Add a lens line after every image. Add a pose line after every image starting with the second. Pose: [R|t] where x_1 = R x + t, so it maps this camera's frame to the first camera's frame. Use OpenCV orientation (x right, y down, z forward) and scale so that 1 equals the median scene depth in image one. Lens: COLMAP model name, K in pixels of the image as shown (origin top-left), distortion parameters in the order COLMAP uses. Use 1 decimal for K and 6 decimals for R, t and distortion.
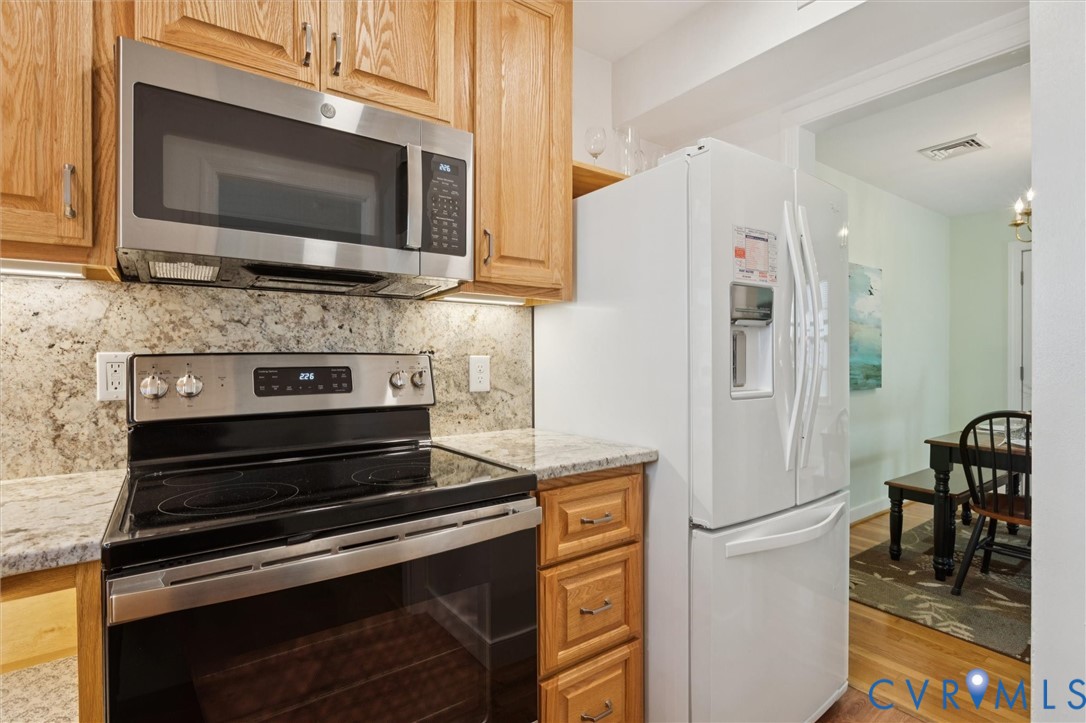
lens RADIAL K [[524.9, 0, 543.0], [0, 524.9, 361.5], [0, 0, 1]] dist [-0.017986, 0.000545]
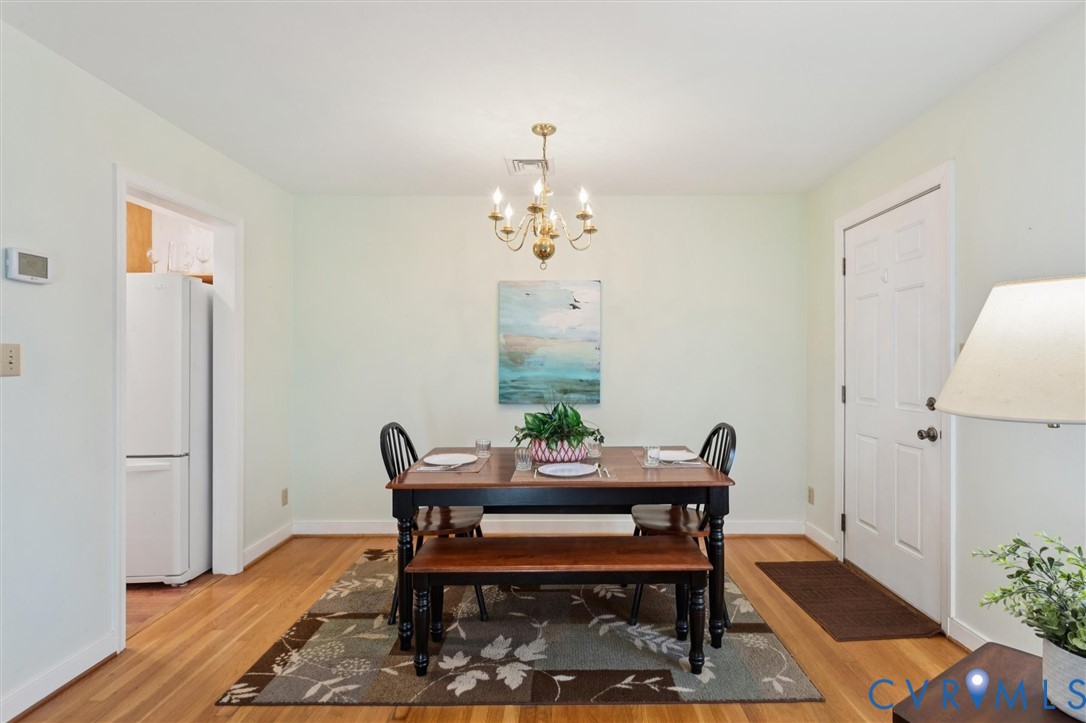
lens RADIAL K [[516.1, 0, 543.0], [0, 516.1, 361.5], [0, 0, 1]] dist [-0.000801, 0.000054]
pose [[0.805723, 0.001169, -0.592291, 1.154657], [-0.005548, 0.999969, -0.005574, -0.021575], [0.592267, 0.007778, 0.805705, 0.173128]]
